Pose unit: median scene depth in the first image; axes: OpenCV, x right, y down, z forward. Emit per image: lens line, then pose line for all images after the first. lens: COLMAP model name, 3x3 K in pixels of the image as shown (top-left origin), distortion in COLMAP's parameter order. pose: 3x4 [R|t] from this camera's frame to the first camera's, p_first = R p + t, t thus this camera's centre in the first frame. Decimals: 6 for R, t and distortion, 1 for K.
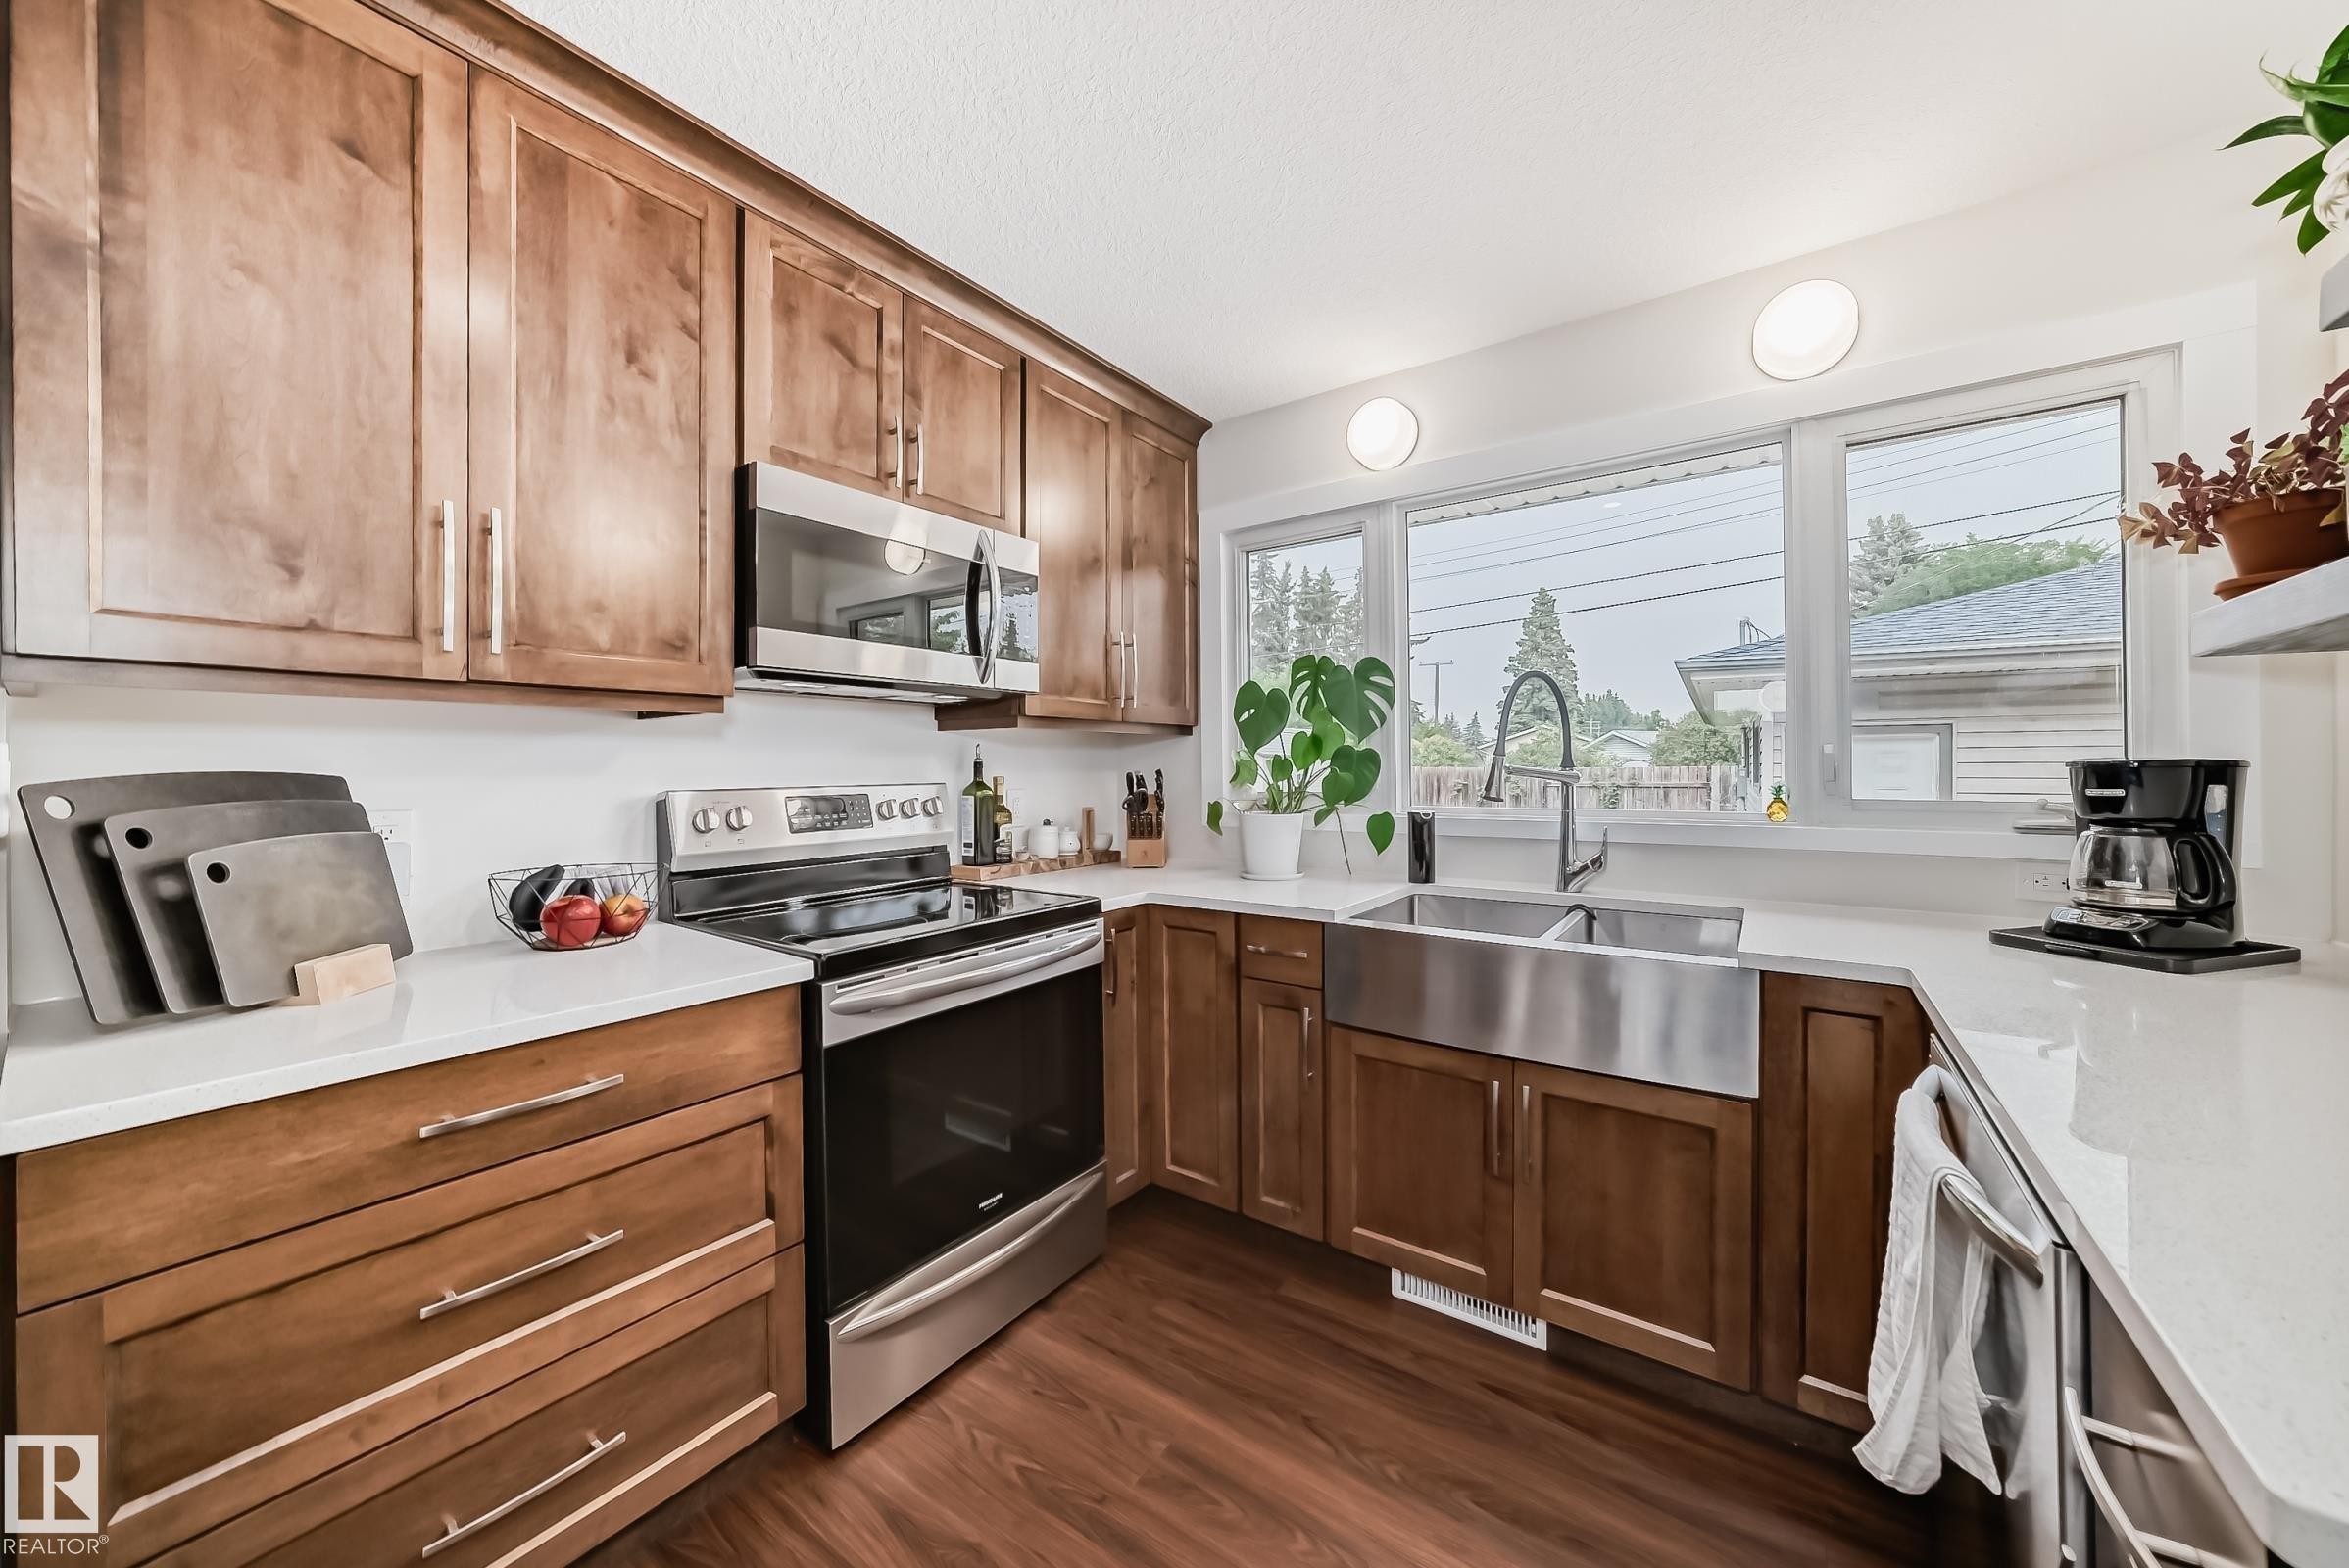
lens RADIAL K [[839.6, 0, 1177.4], [0, 839.6, 761.4], [0, 0, 1]] dist [-0.027333, 0.008616]
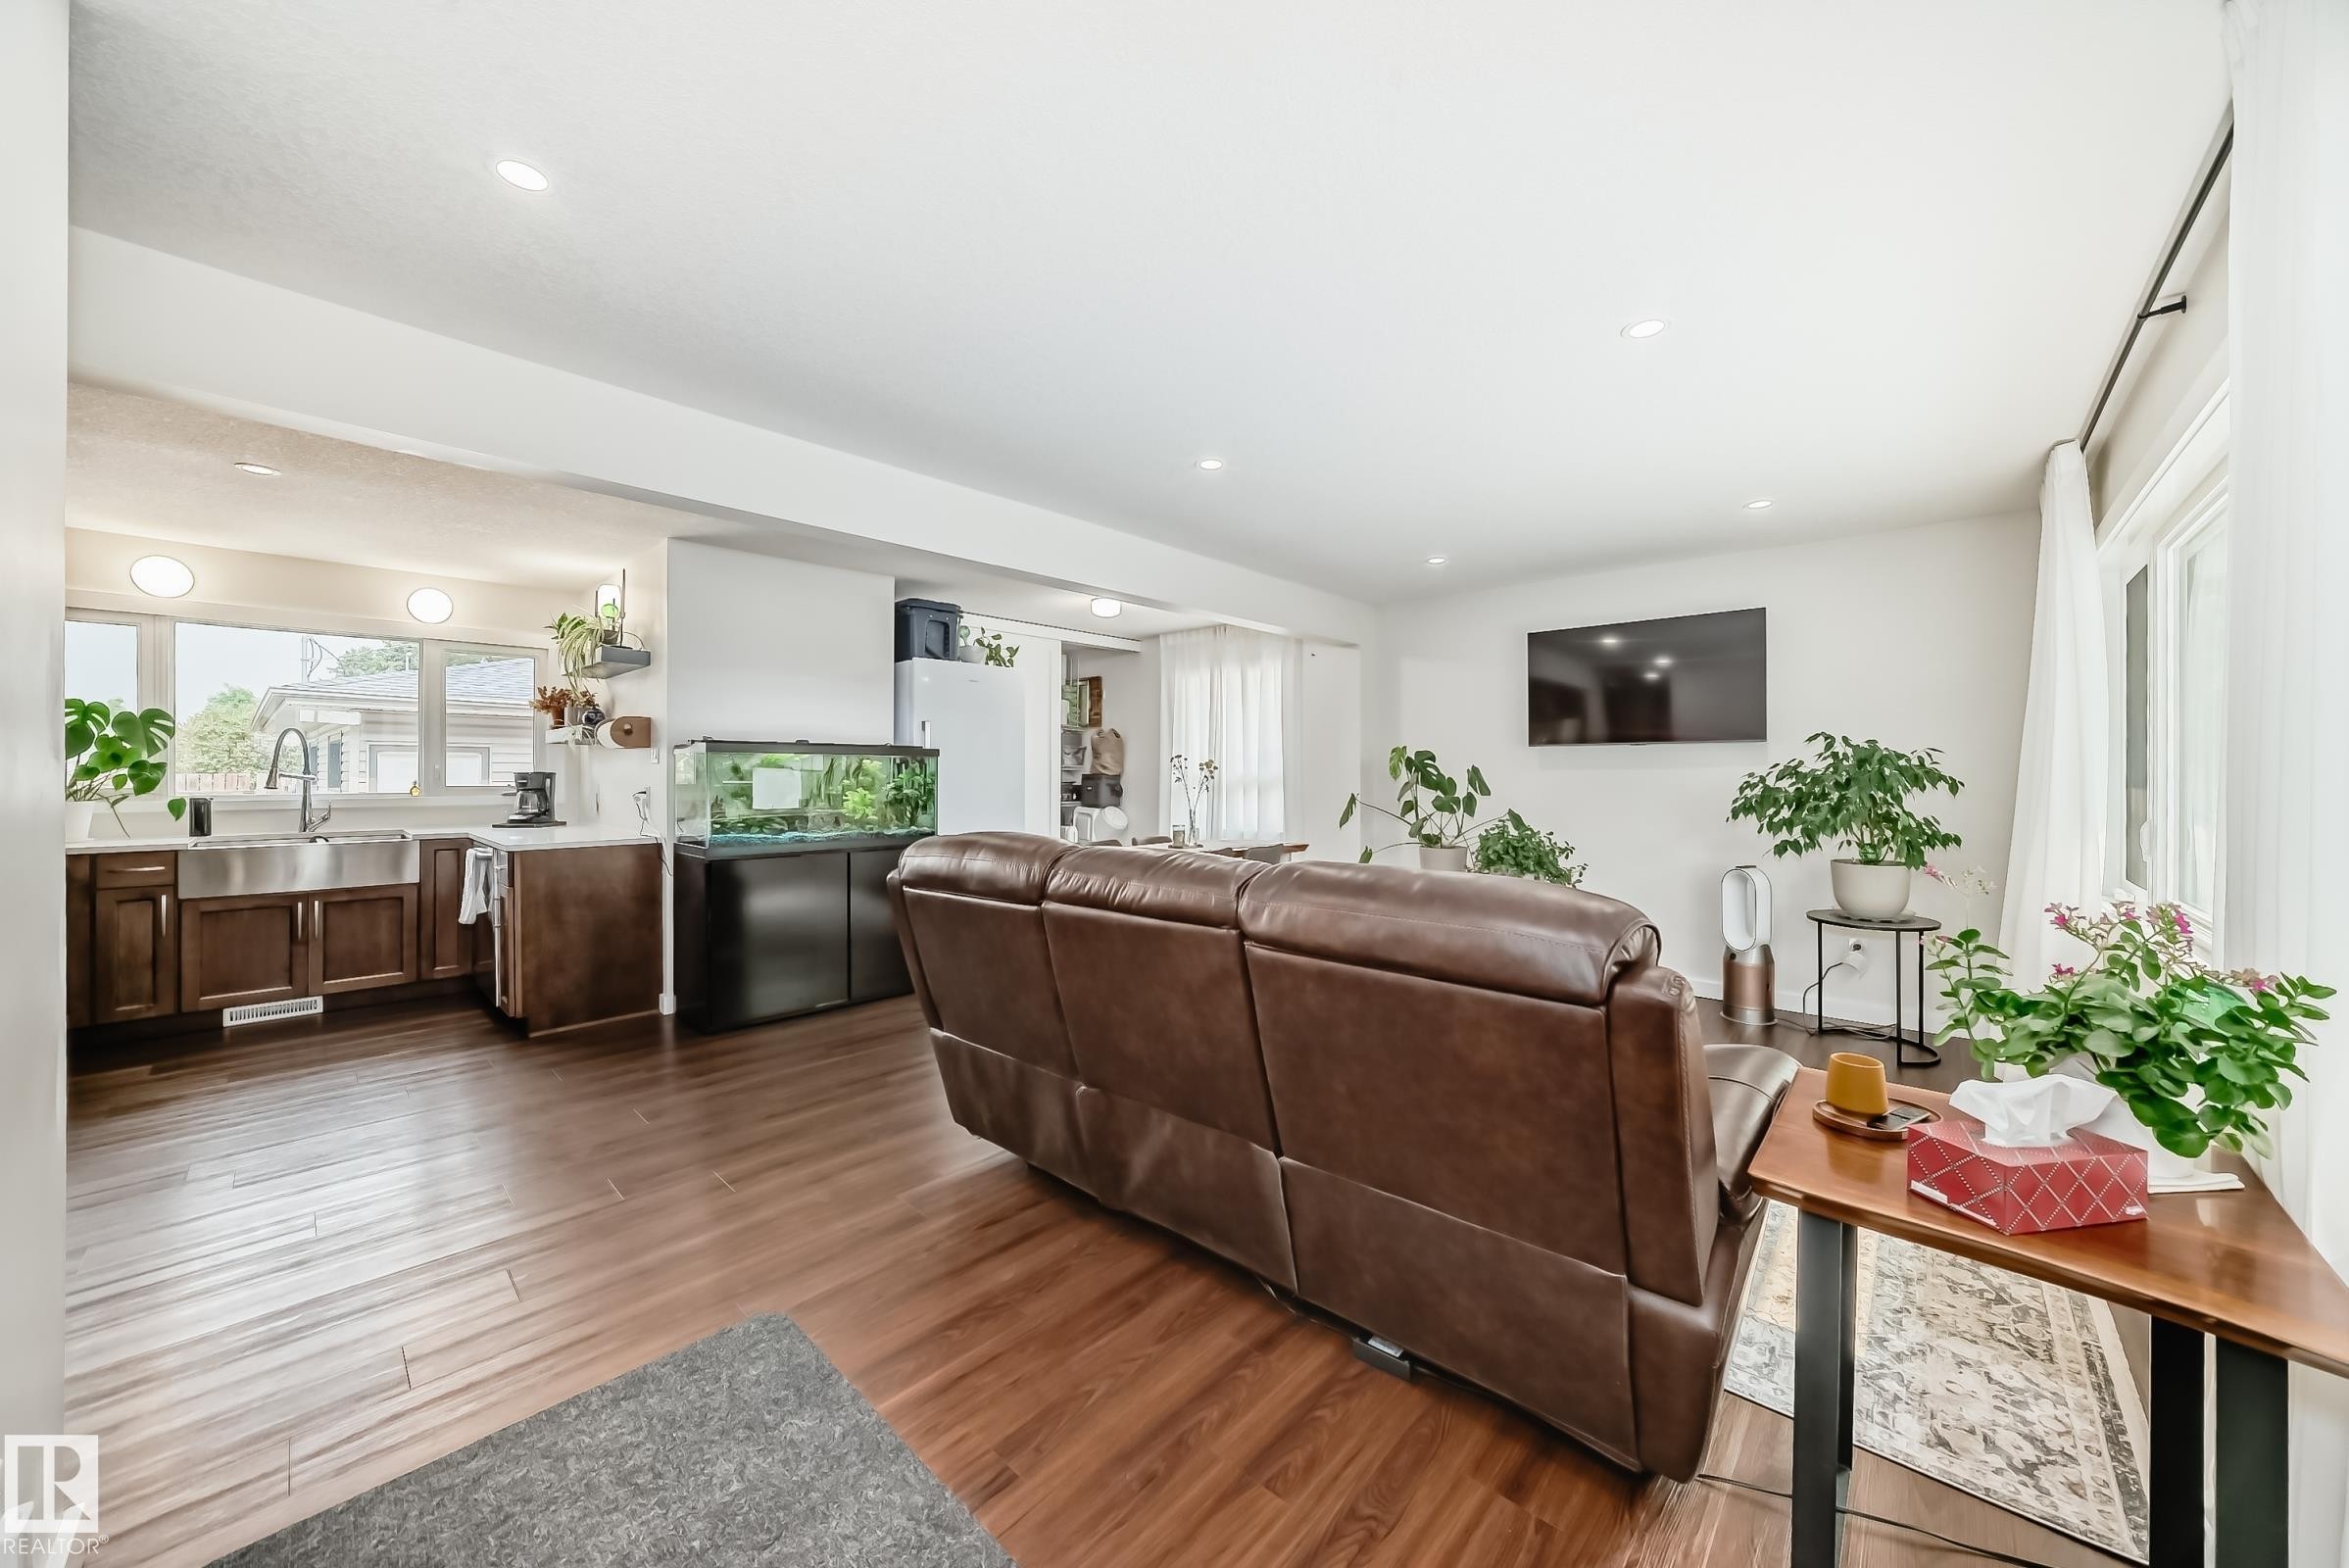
lens RADIAL K [[832.4, 0, 1182.0], [0, 832.4, 776.1], [0, 0, 1]] dist [-0.025210, 0.006763]
pose [[0.121044, 0.003091, 0.992642, -1.483343], [-0.010470, 0.999943, -0.001837, -0.005791], [-0.992592, -0.010171, 0.121069, -1.638115]]
